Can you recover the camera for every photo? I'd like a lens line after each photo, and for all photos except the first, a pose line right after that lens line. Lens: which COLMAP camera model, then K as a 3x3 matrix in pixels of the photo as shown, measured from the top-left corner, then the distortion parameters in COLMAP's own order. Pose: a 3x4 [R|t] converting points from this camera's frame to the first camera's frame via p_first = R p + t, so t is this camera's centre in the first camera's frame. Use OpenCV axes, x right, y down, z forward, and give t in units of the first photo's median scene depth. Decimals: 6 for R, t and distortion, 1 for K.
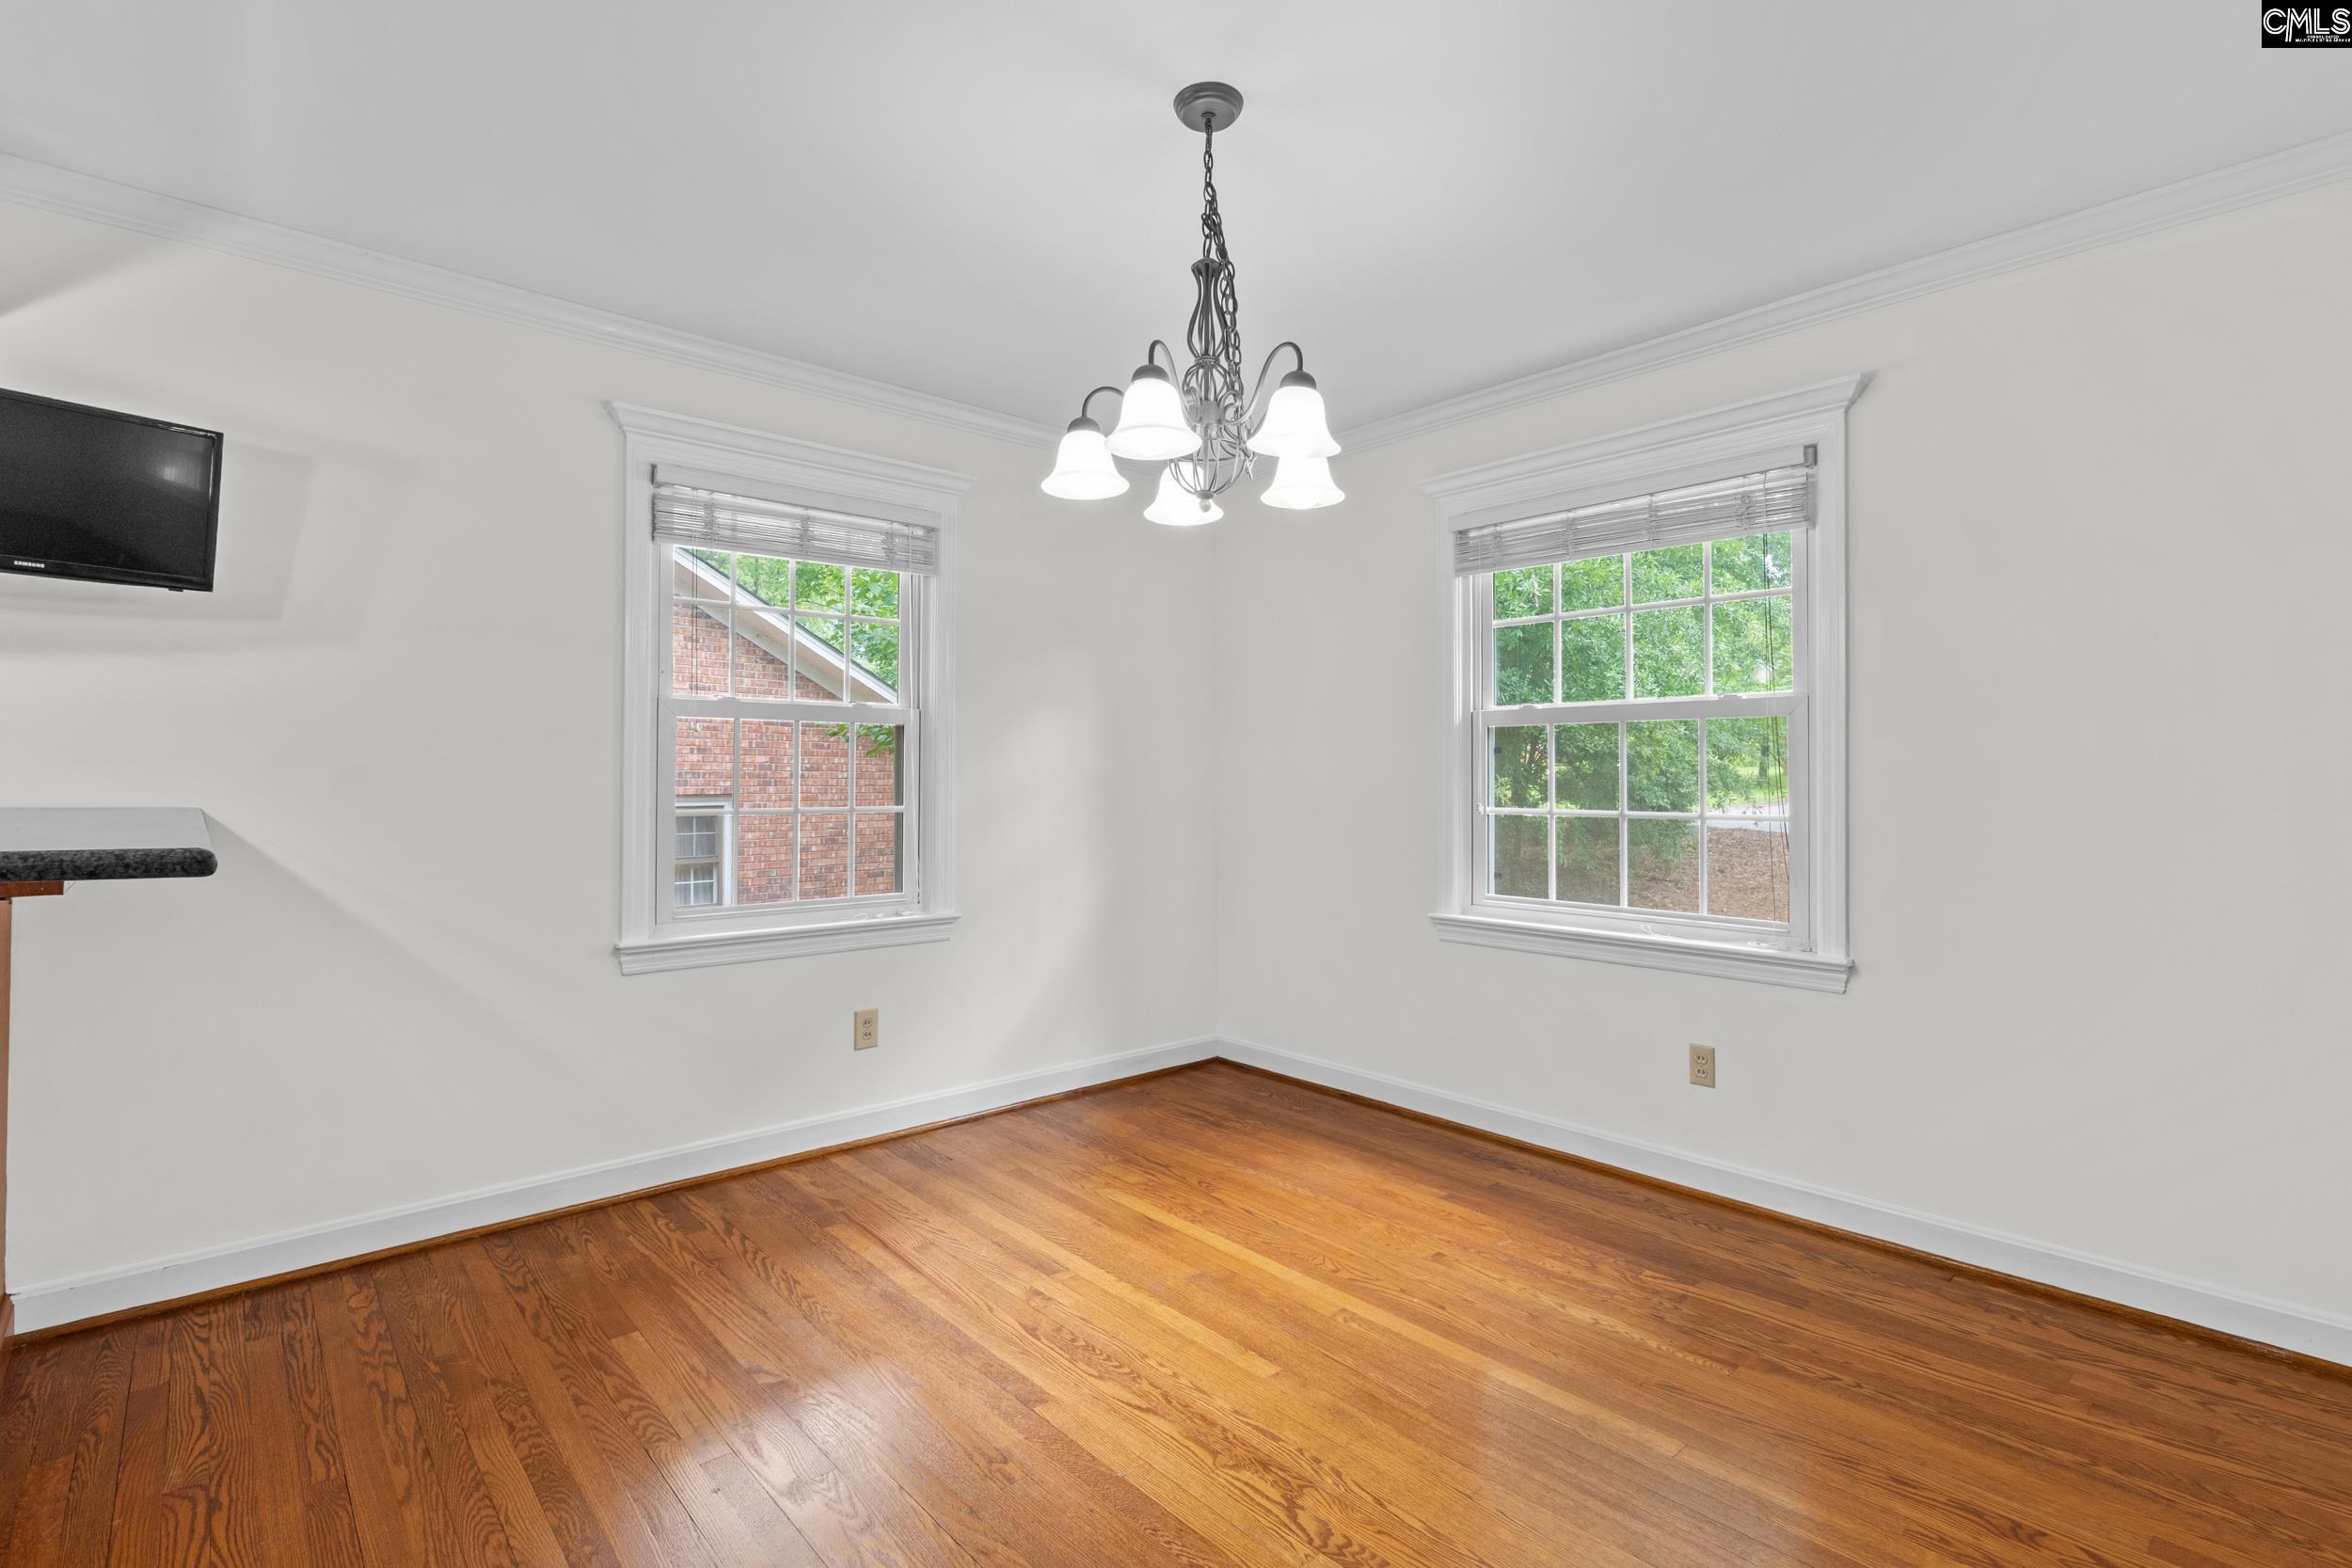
lens RADIAL K [[1090.8, 0, 1186.1], [0, 1090.8, 795.0], [0, 0, 1]] dist [-0.006829, 0.000650]
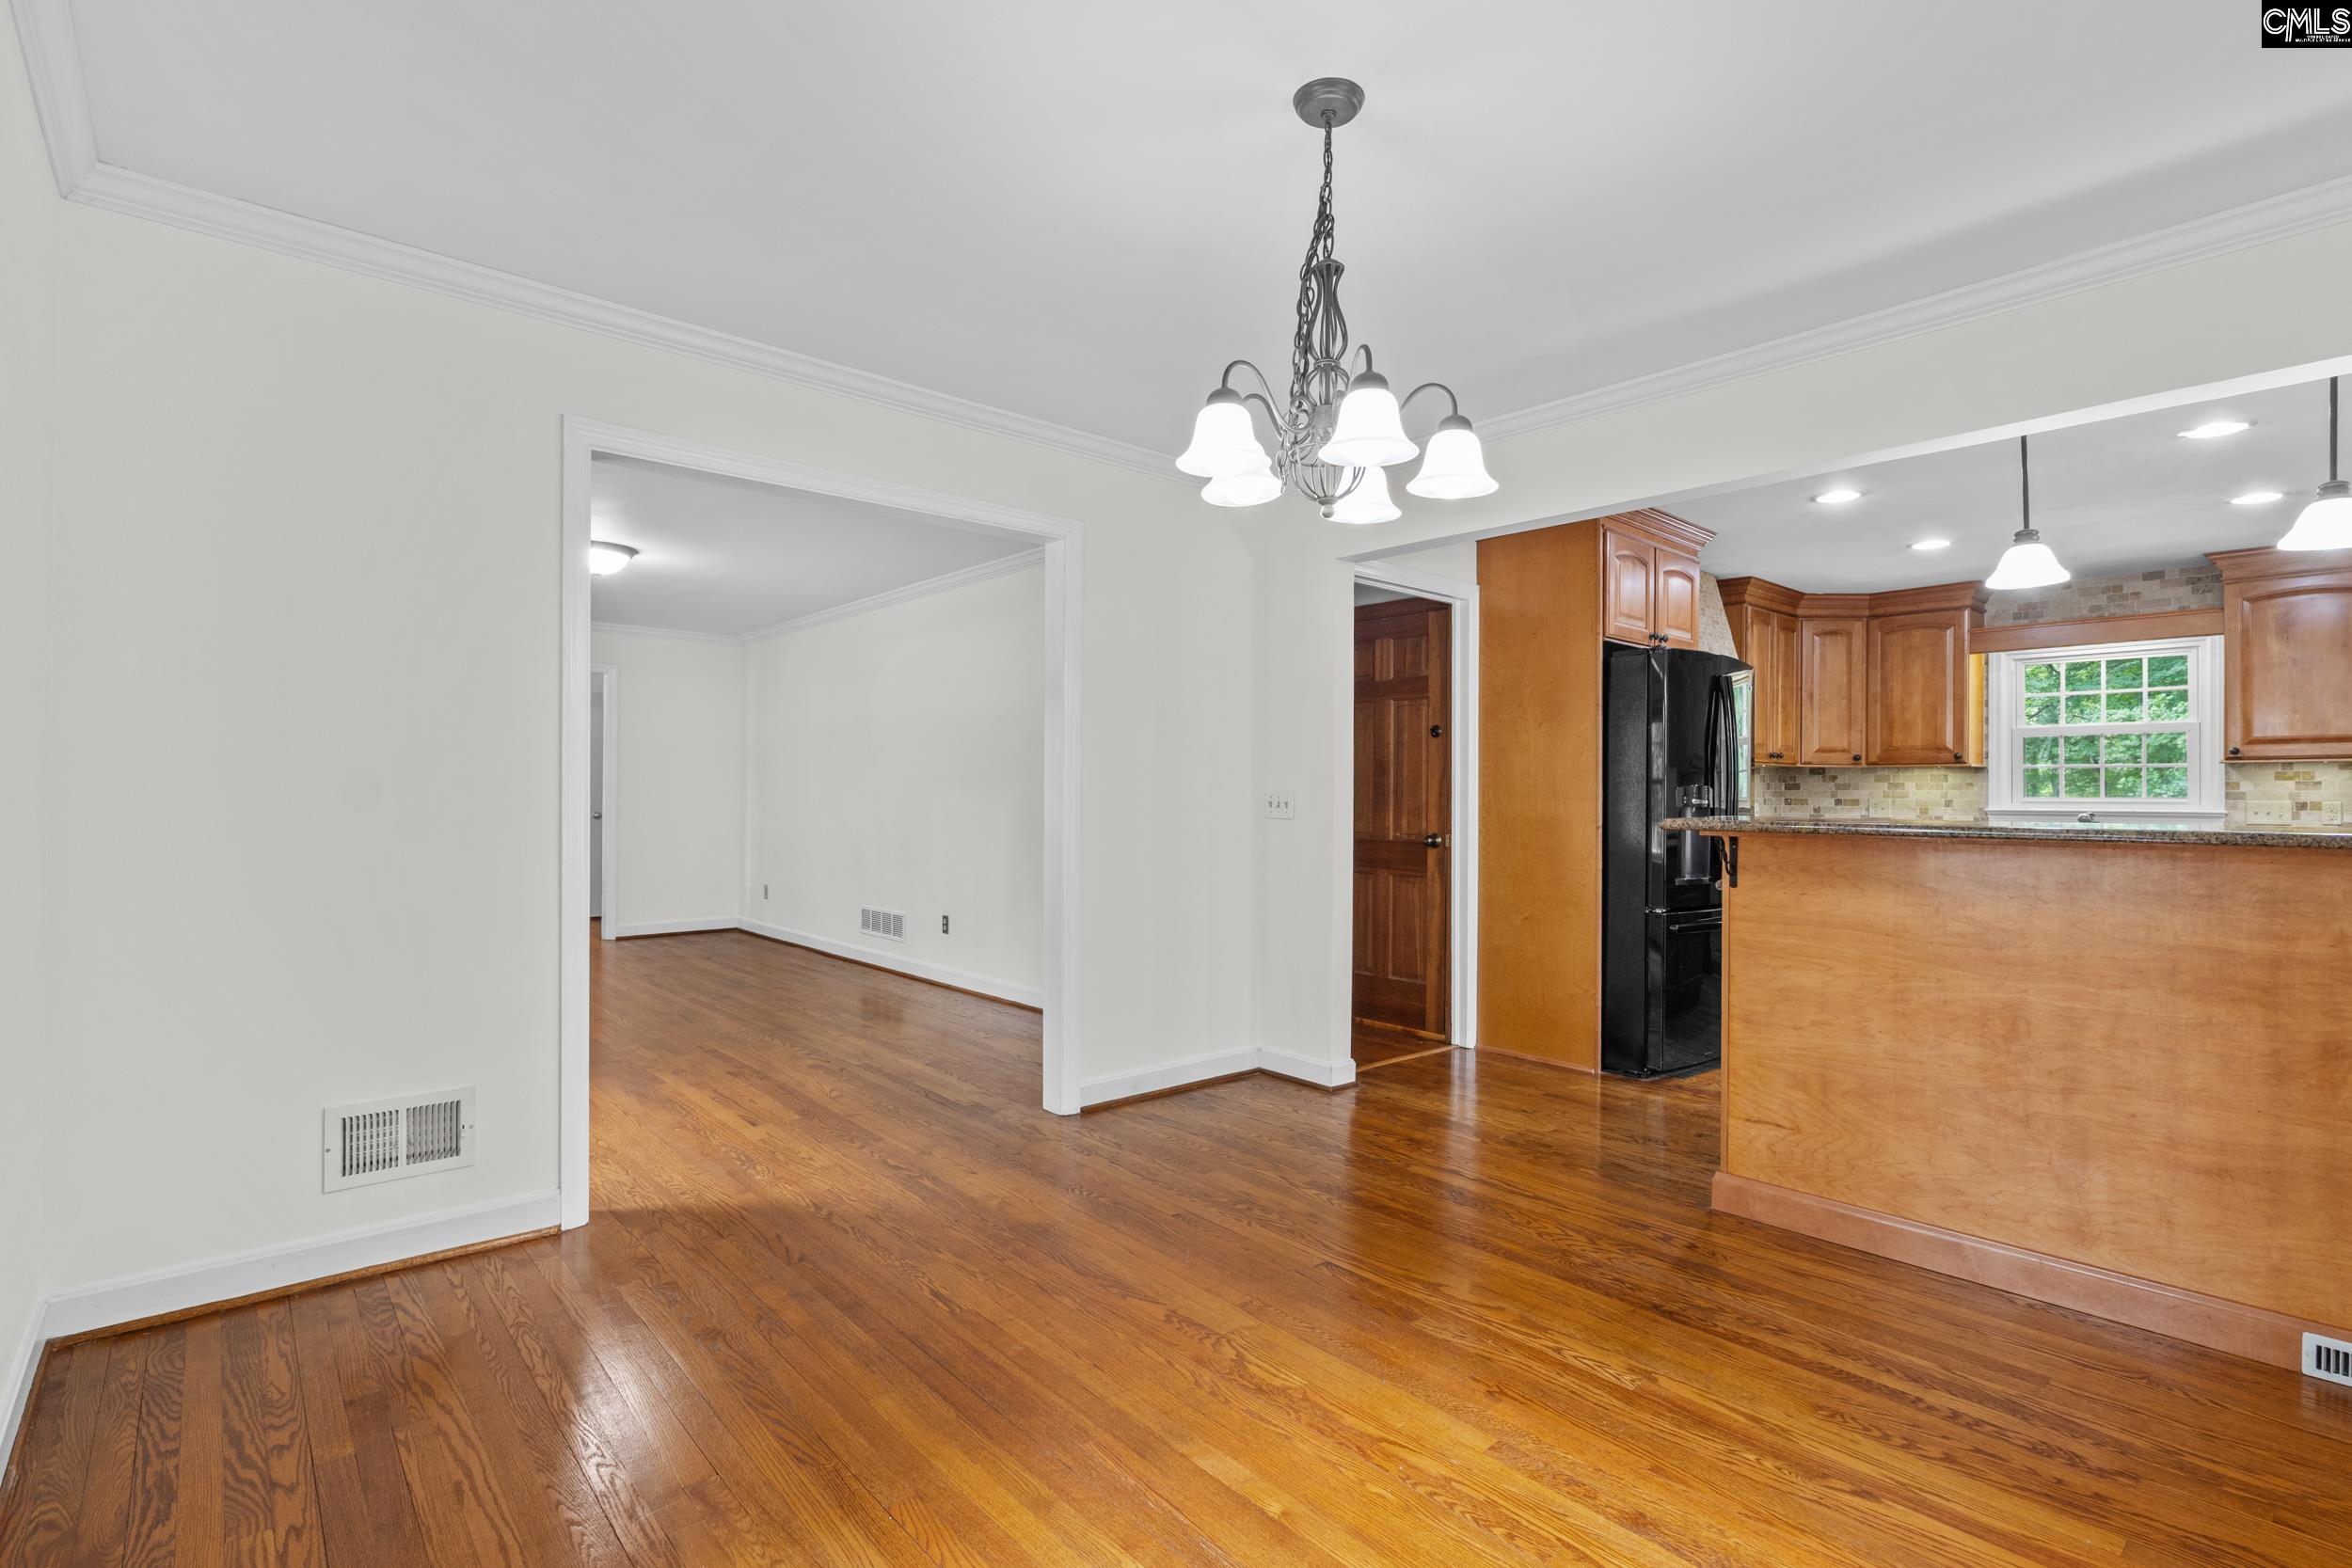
lens RADIAL K [[1090.8, 0, 1188.1], [0, 1090.8, 790.0], [0, 0, 1]] dist [-0.006829, 0.000650]
pose [[-0.999877, -0.010909, 0.011292, 0.122740], [-0.010739, 0.999830, 0.014960, -0.024476], [-0.011454, 0.014837, -0.999824, 1.844287]]
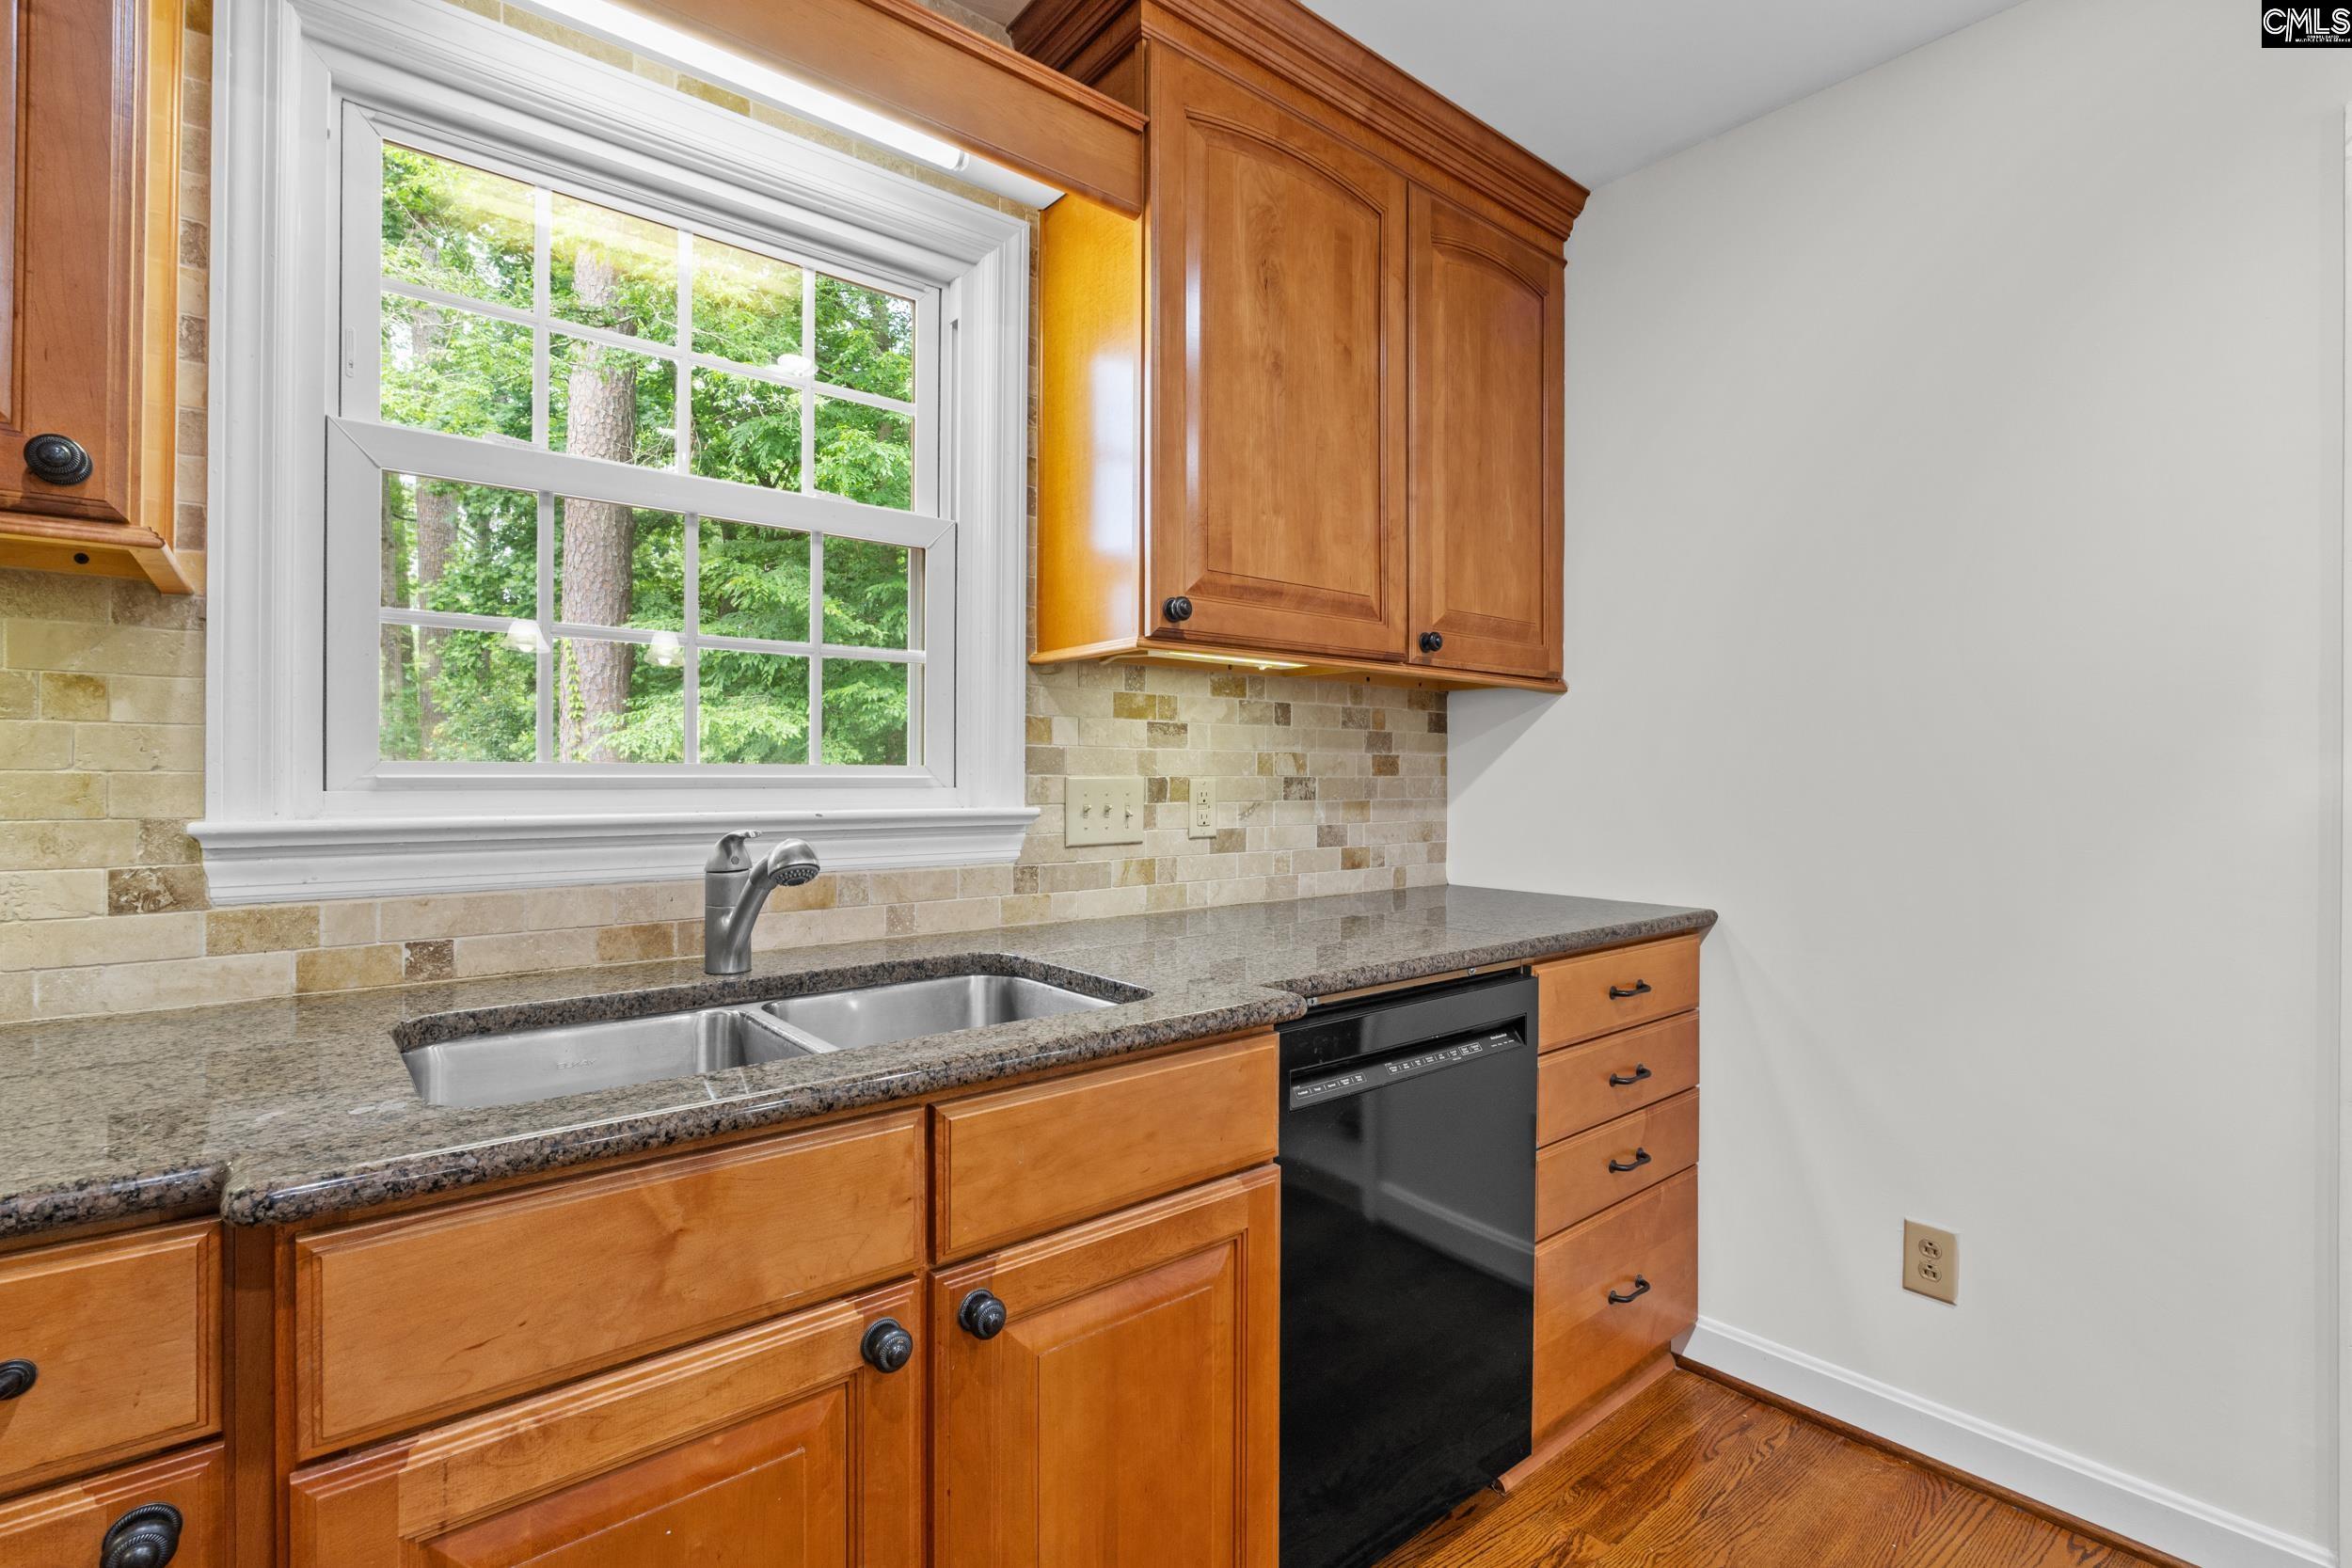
lens RADIAL K [[1090.8, 0, 1183.4], [0, 1090.8, 780.0], [0, 0, 1]] dist [-0.006829, 0.000650]
pose [[-0.047251, -0.003426, -0.998877, -1.555389], [-0.023635, 0.999718, -0.002311, 0.017450], [0.998603, 0.023499, -0.047319, -0.707303]]
